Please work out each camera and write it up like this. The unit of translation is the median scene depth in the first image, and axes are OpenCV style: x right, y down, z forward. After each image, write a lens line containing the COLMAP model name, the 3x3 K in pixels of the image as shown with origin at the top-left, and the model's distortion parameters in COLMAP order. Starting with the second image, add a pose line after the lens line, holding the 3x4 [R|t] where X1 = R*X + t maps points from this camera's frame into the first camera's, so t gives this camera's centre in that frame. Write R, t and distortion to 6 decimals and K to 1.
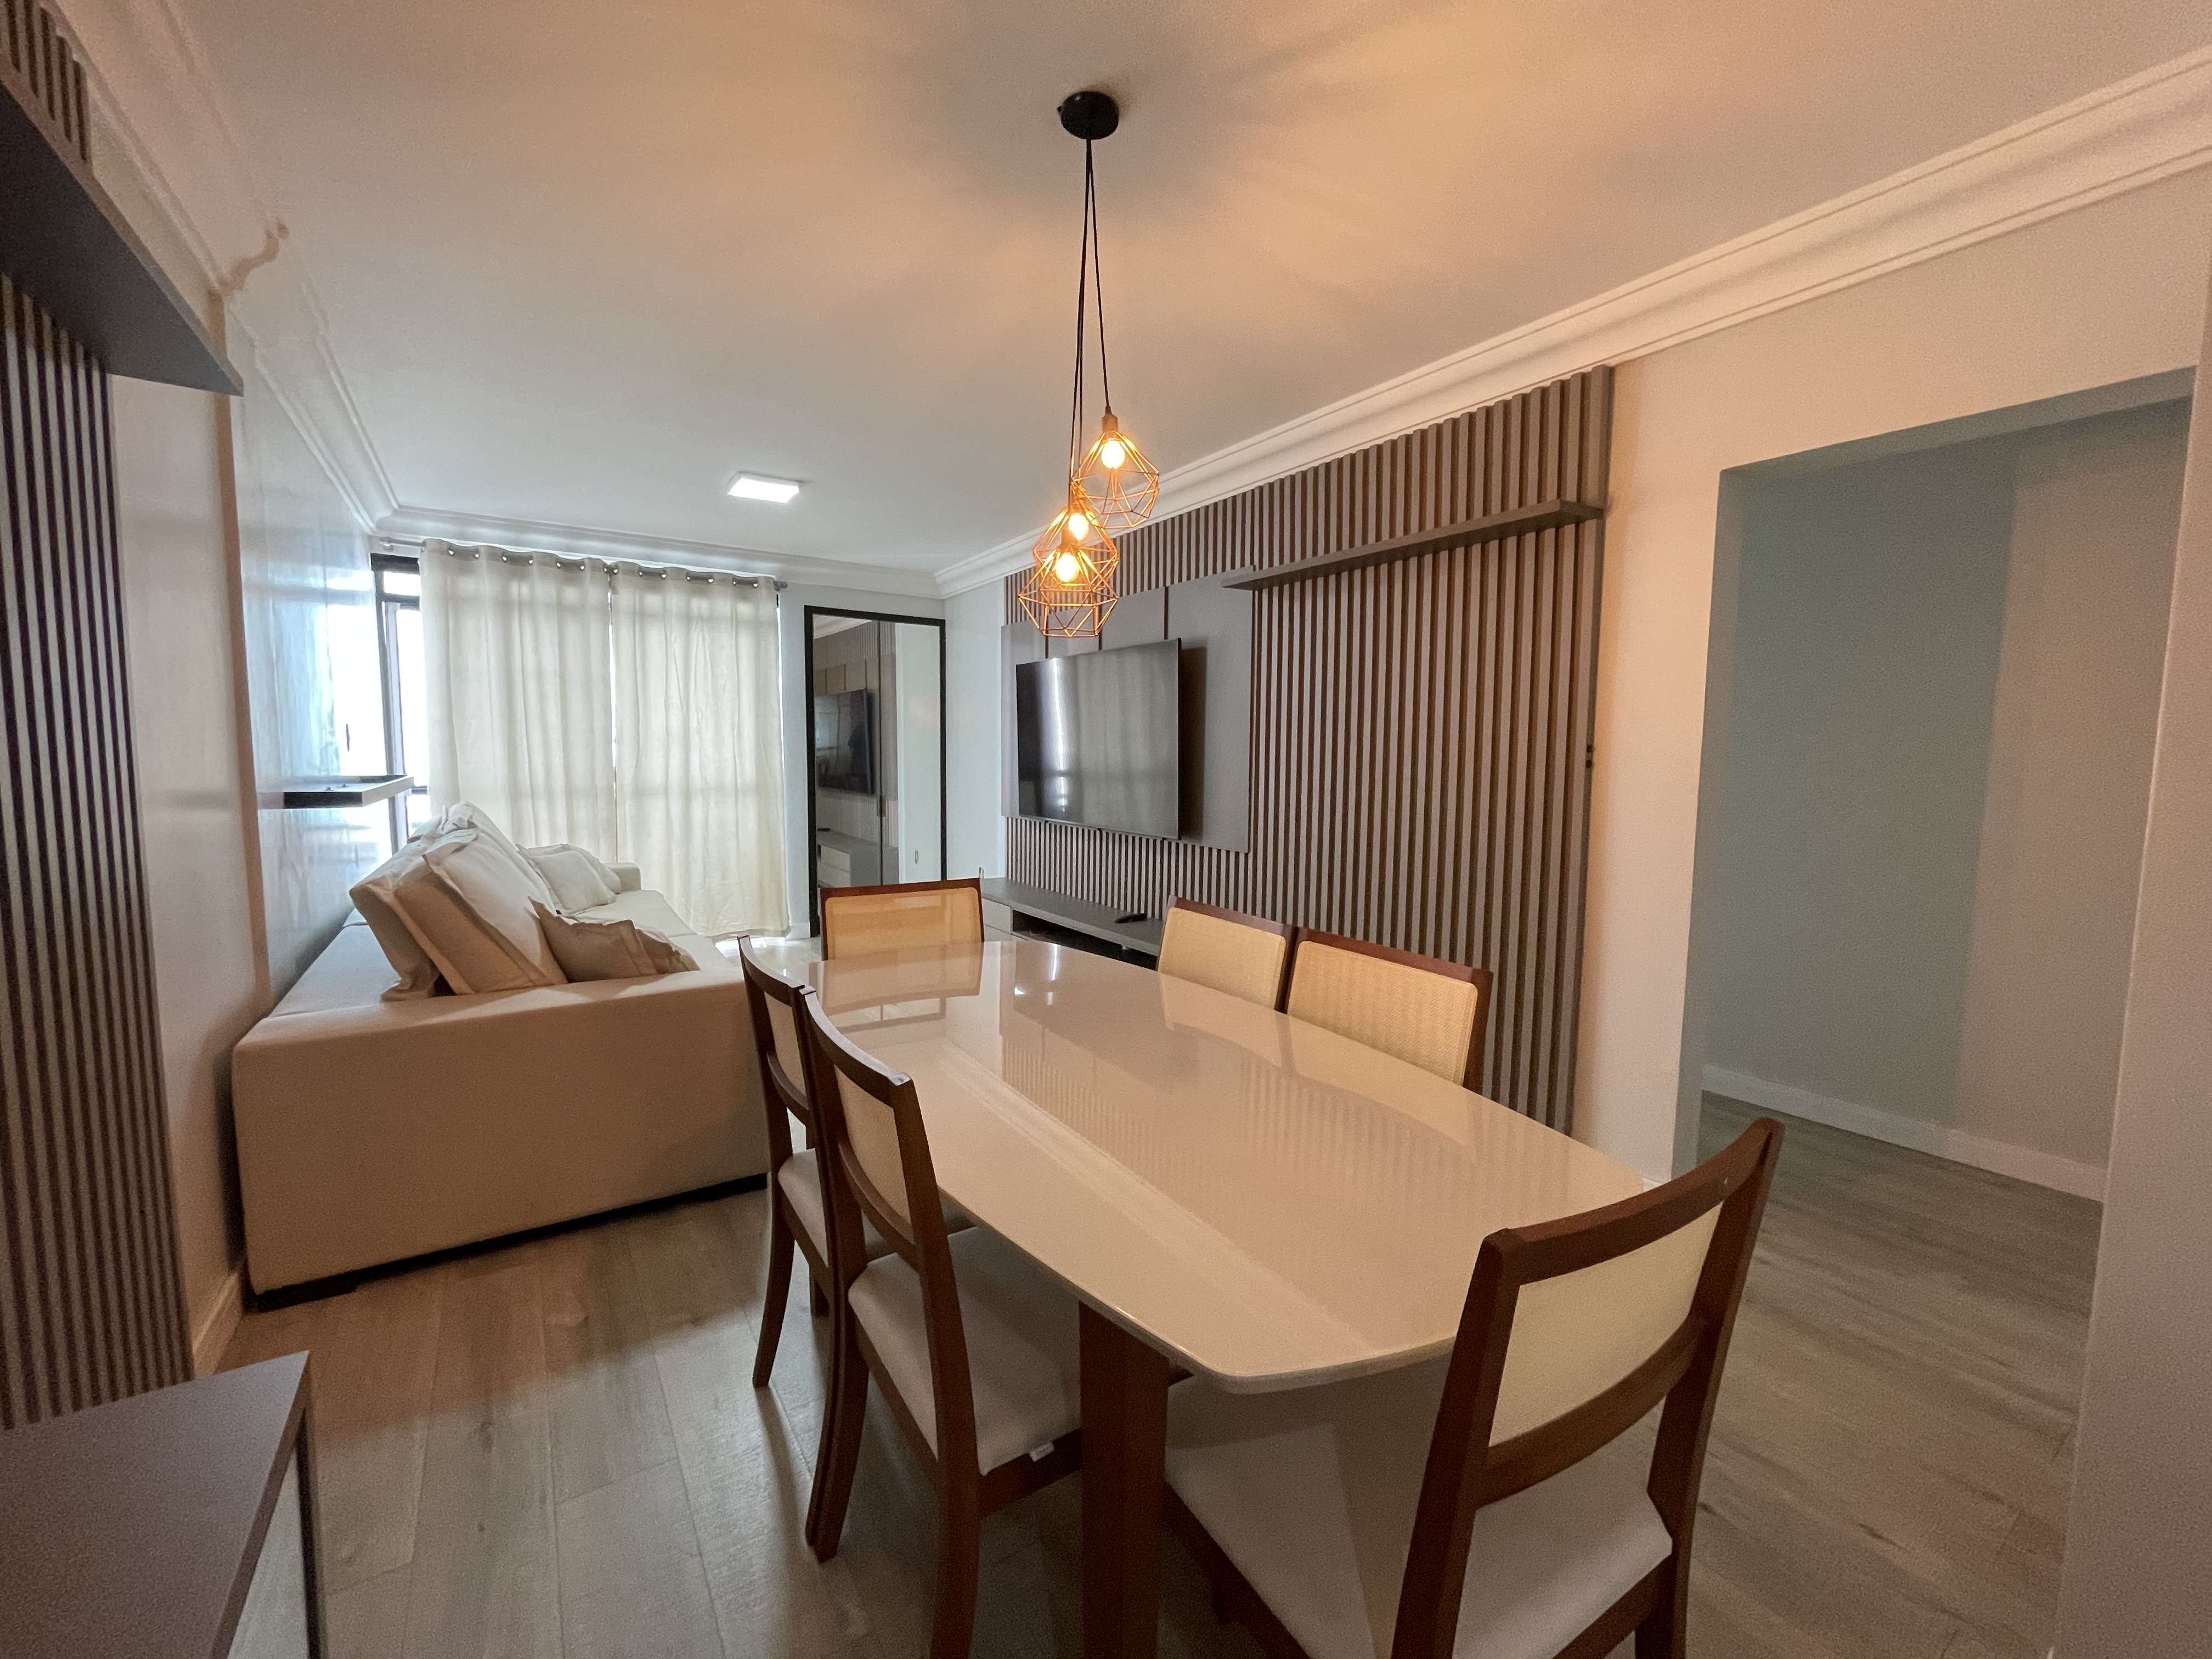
lens RADIAL K [[885.2, 0, 1098.4], [0, 885.2, 827.1], [0, 0, 1]] dist [-0.013741, 0.001531]
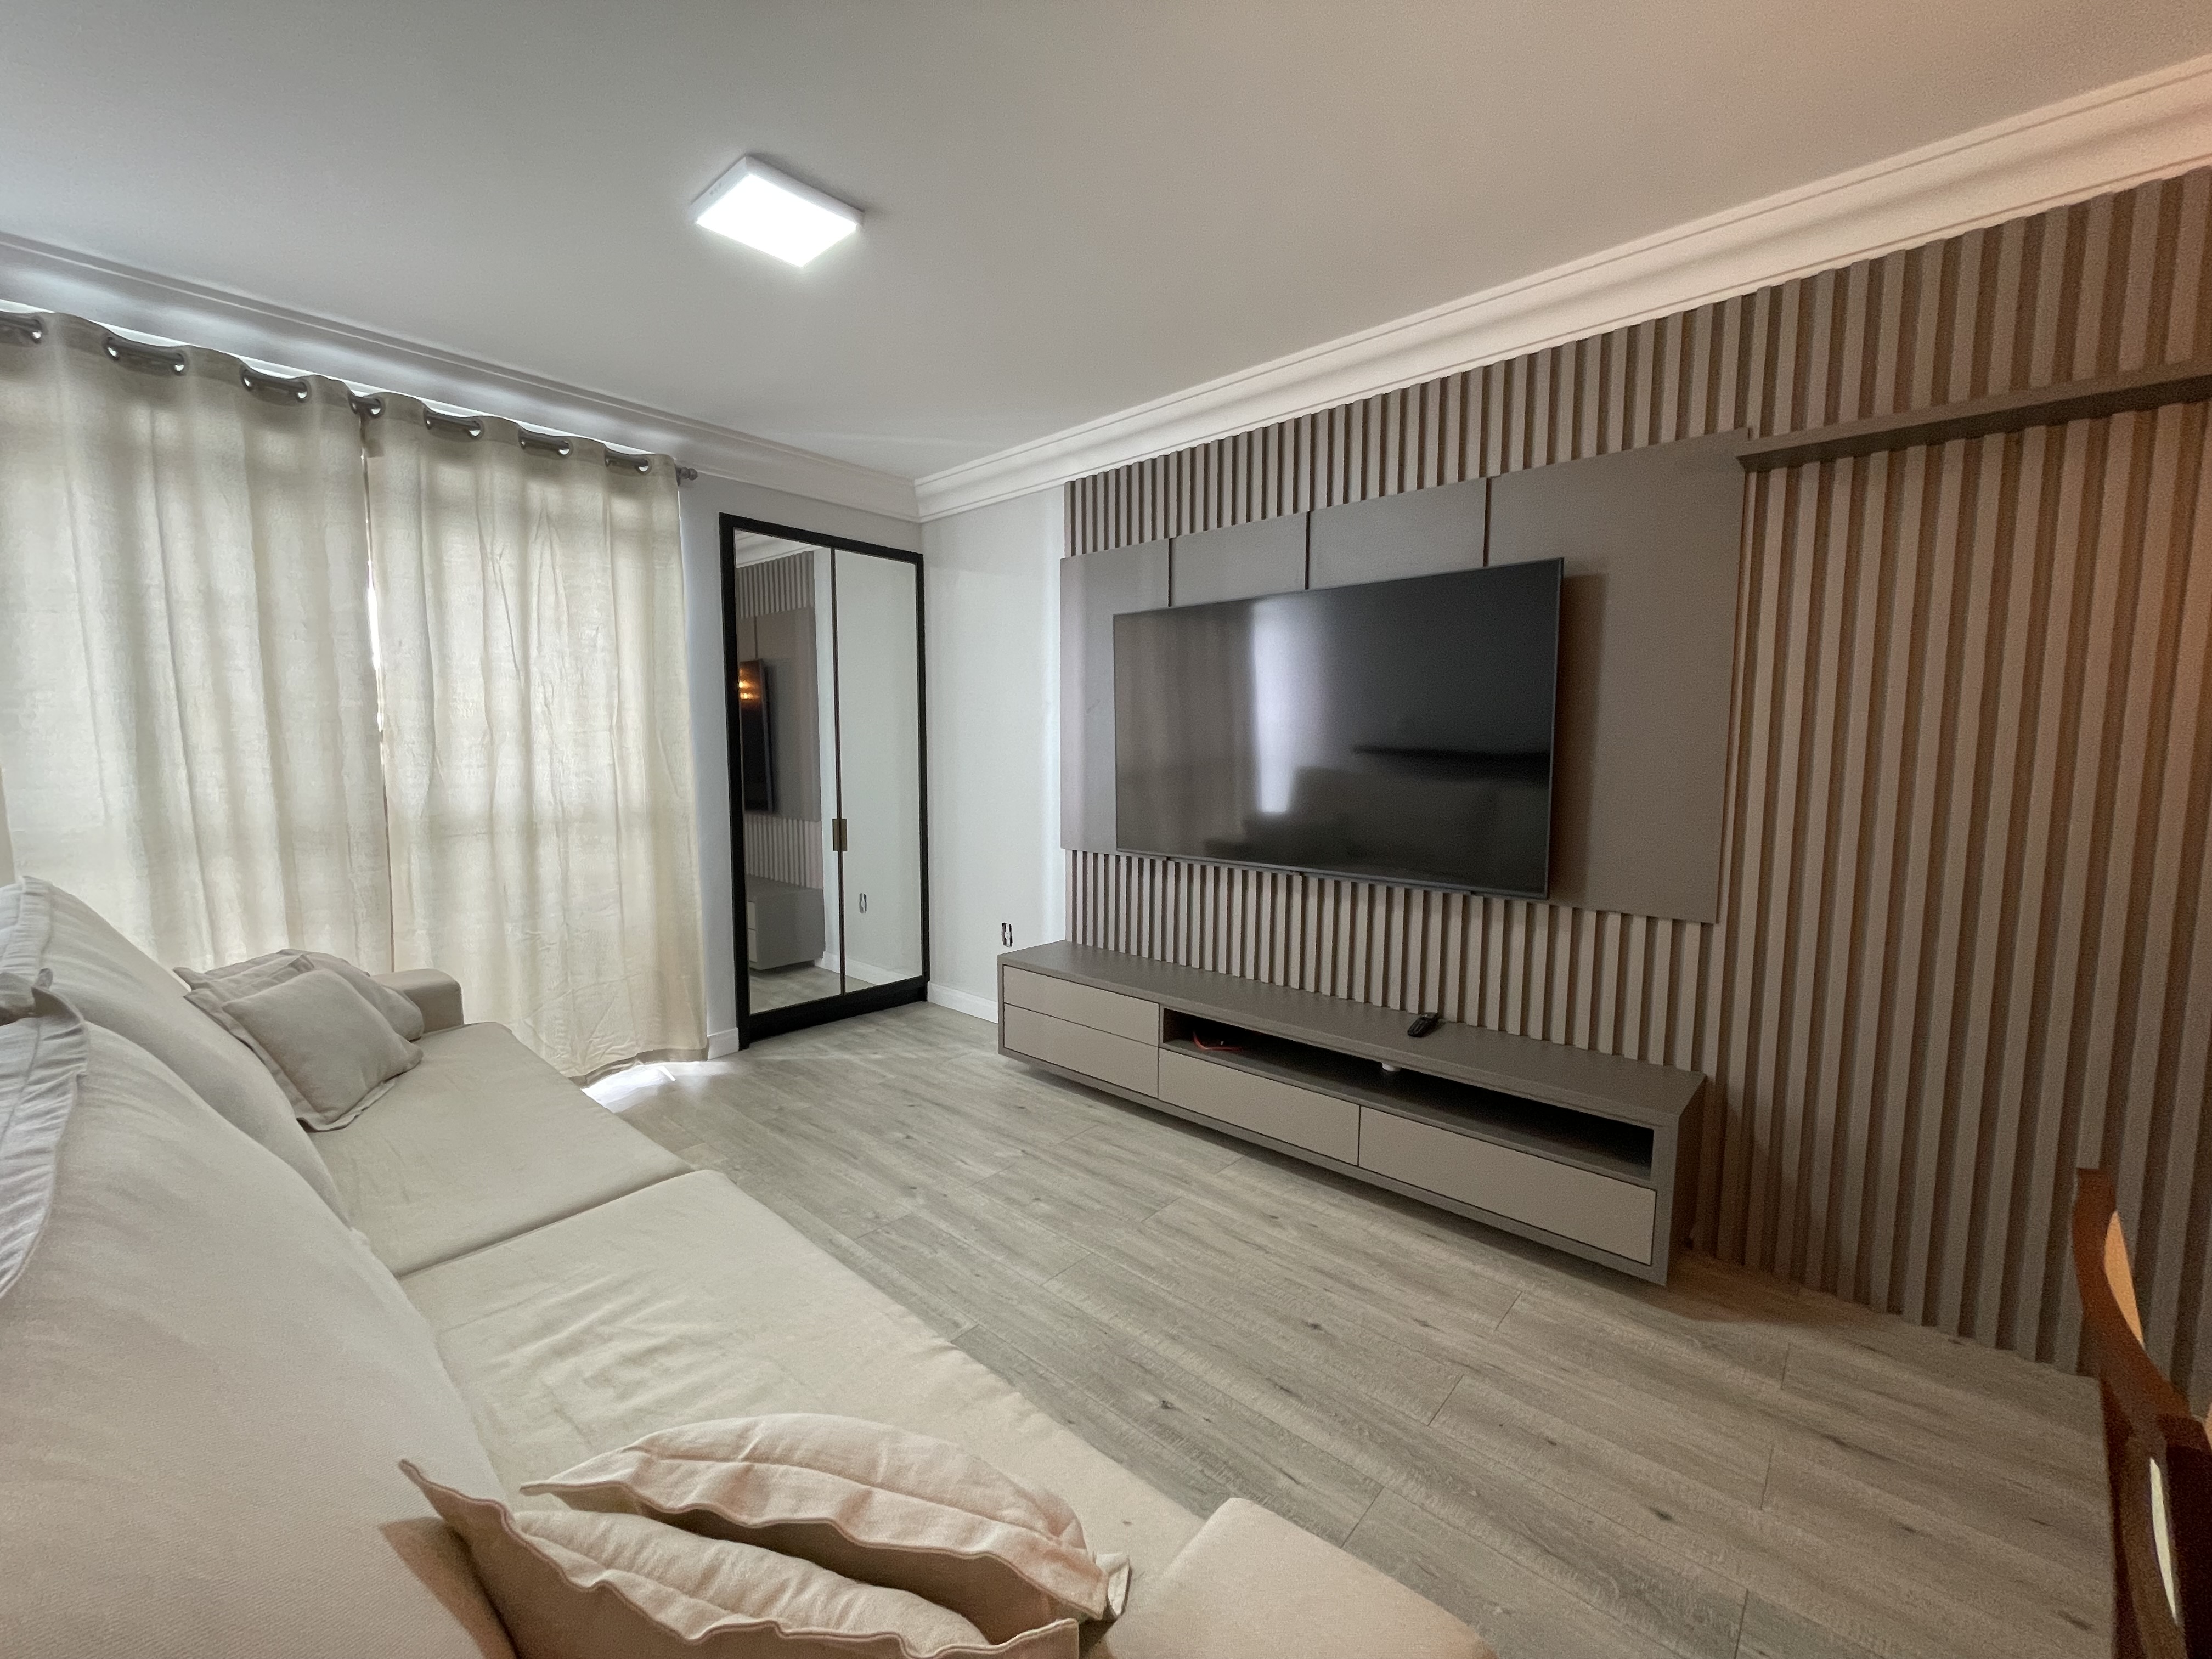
lens RADIAL K [[885.2, 0, 1098.7], [0, 885.2, 827.9], [0, 0, 1]] dist [-0.013741, 0.001531]
pose [[0.971296, -0.026535, 0.236391, -0.252740], [0.024047, 0.999621, 0.013402, -0.039395], [-0.236657, -0.007332, 0.971566, 0.380144]]
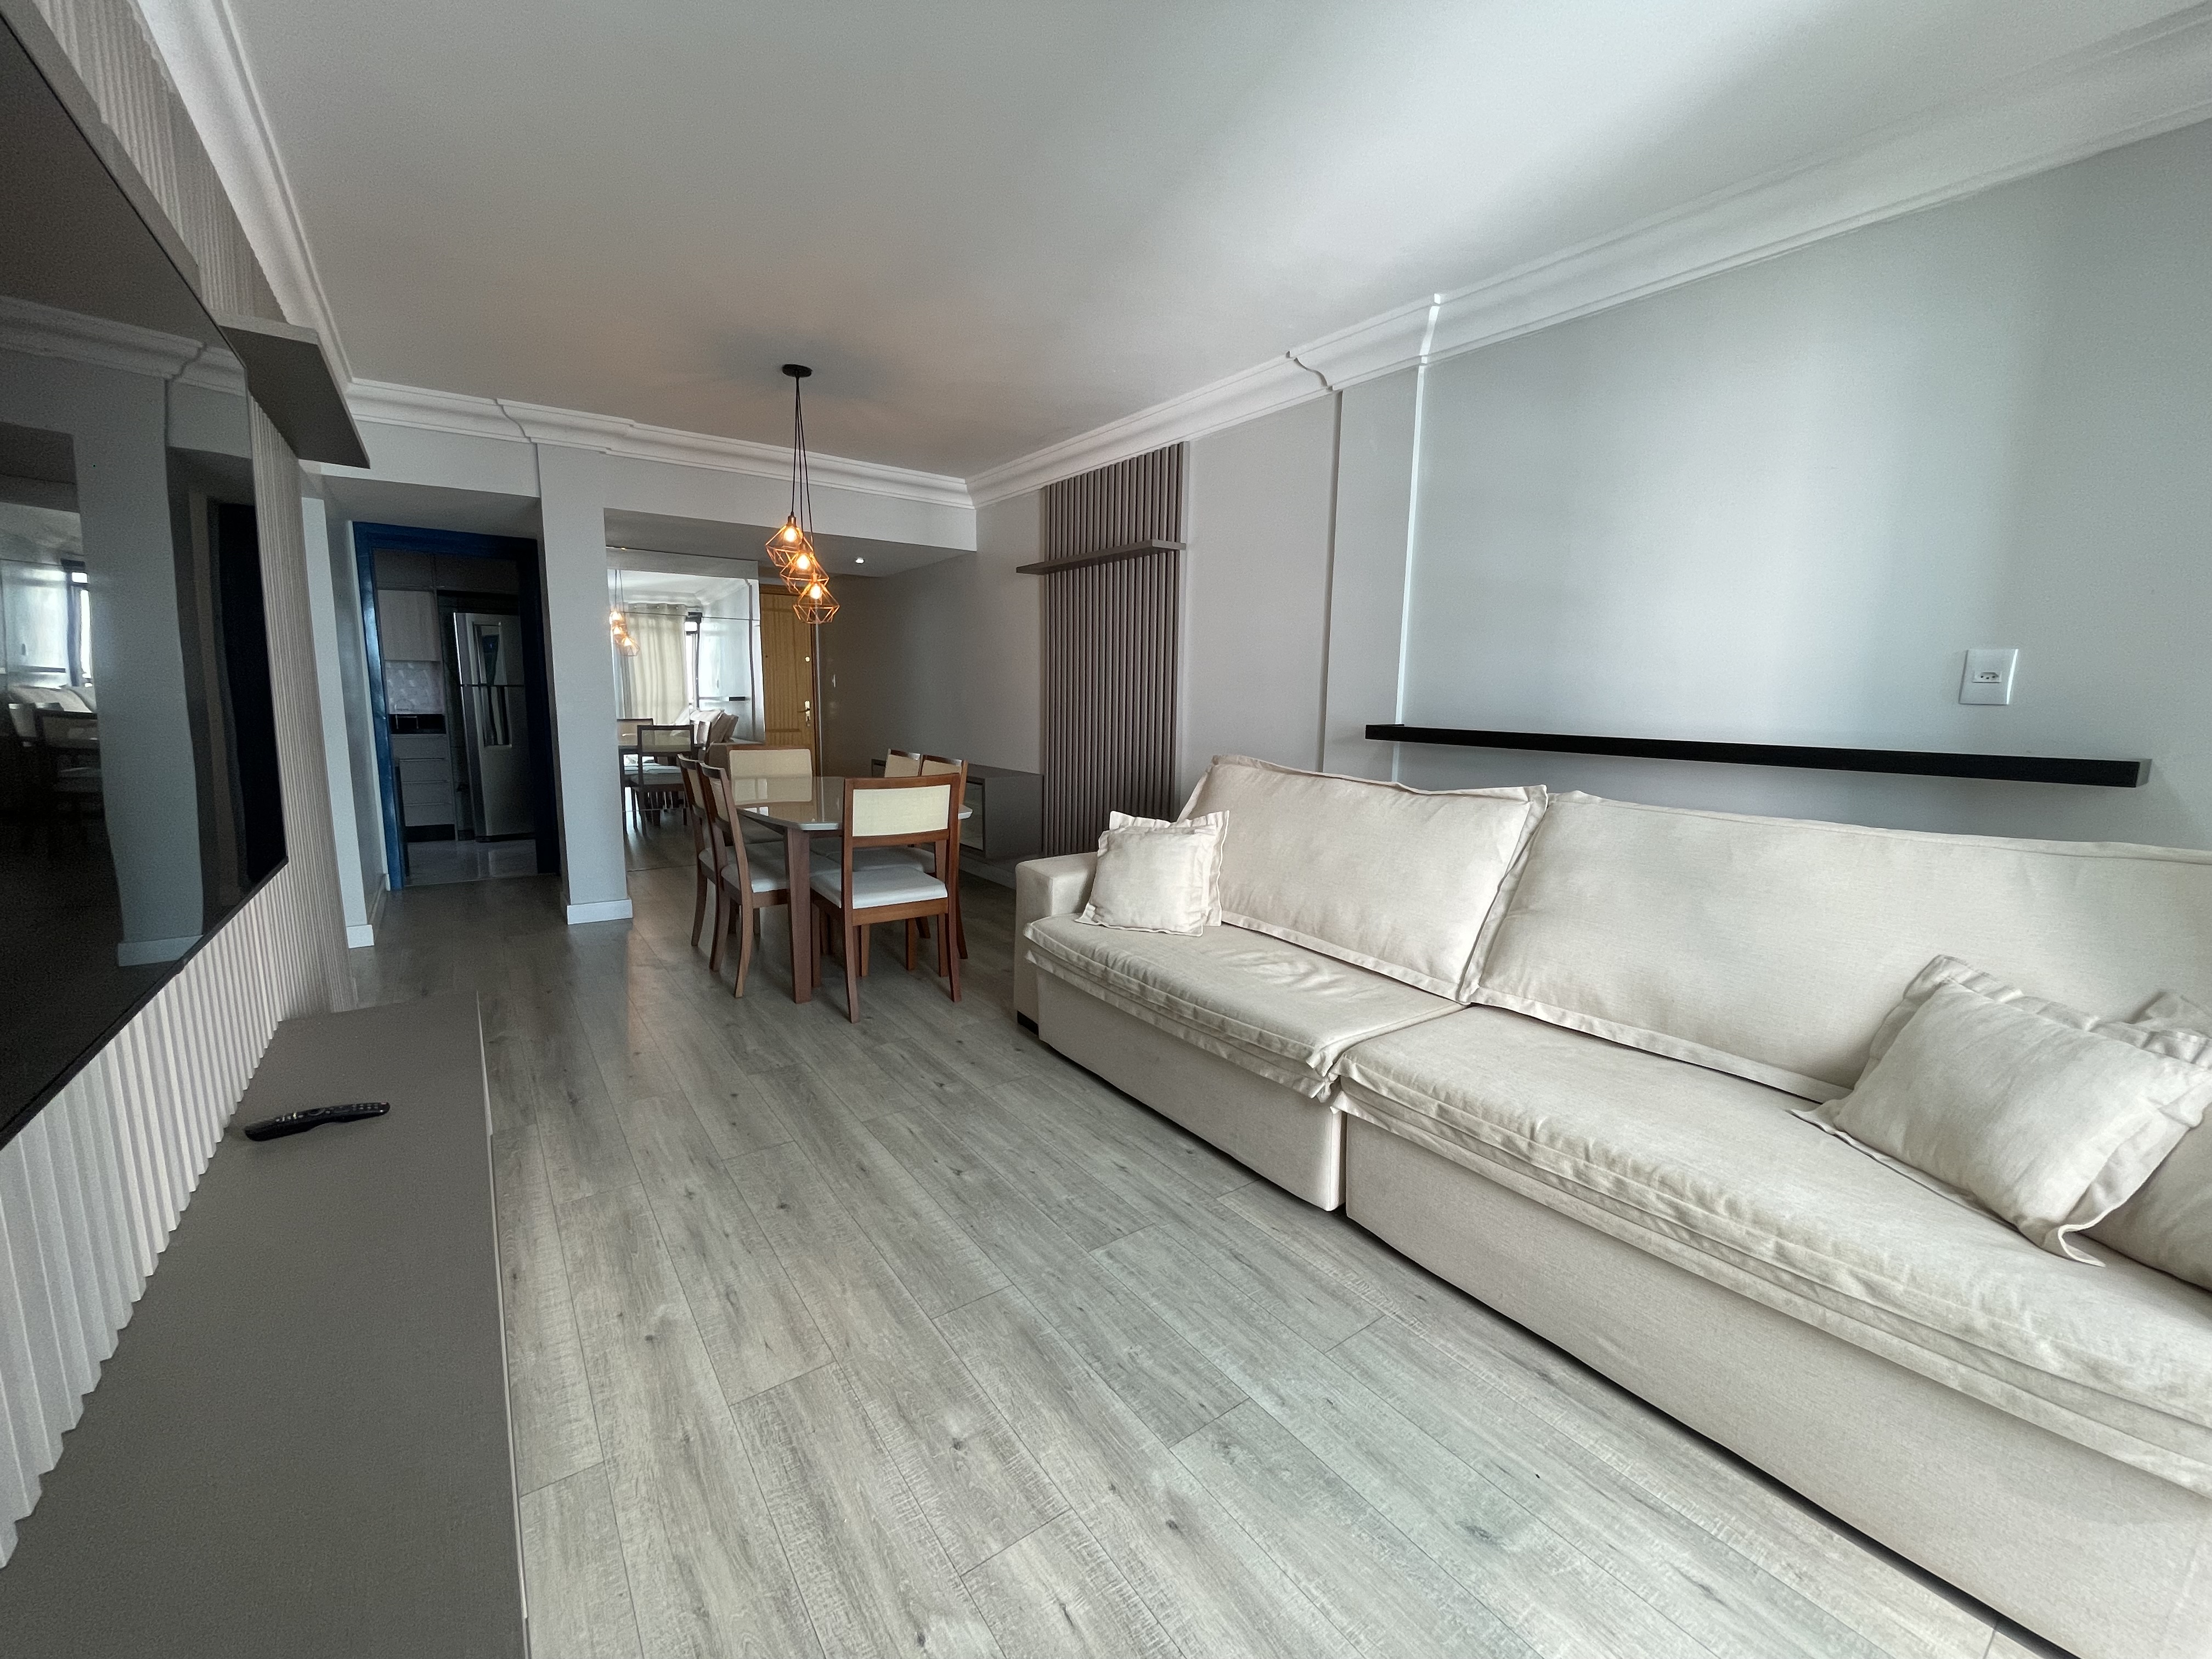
lens RADIAL K [[885.2, 0, 1110.1], [0, 885.2, 821.4], [0, 0, 1]] dist [-0.013741, 0.001531]
pose [[-0.998850, -0.023442, -0.041816, -0.208973], [-0.032265, 0.973878, 0.224766, -0.087532], [0.035454, 0.225857, -0.973515, 1.078570]]
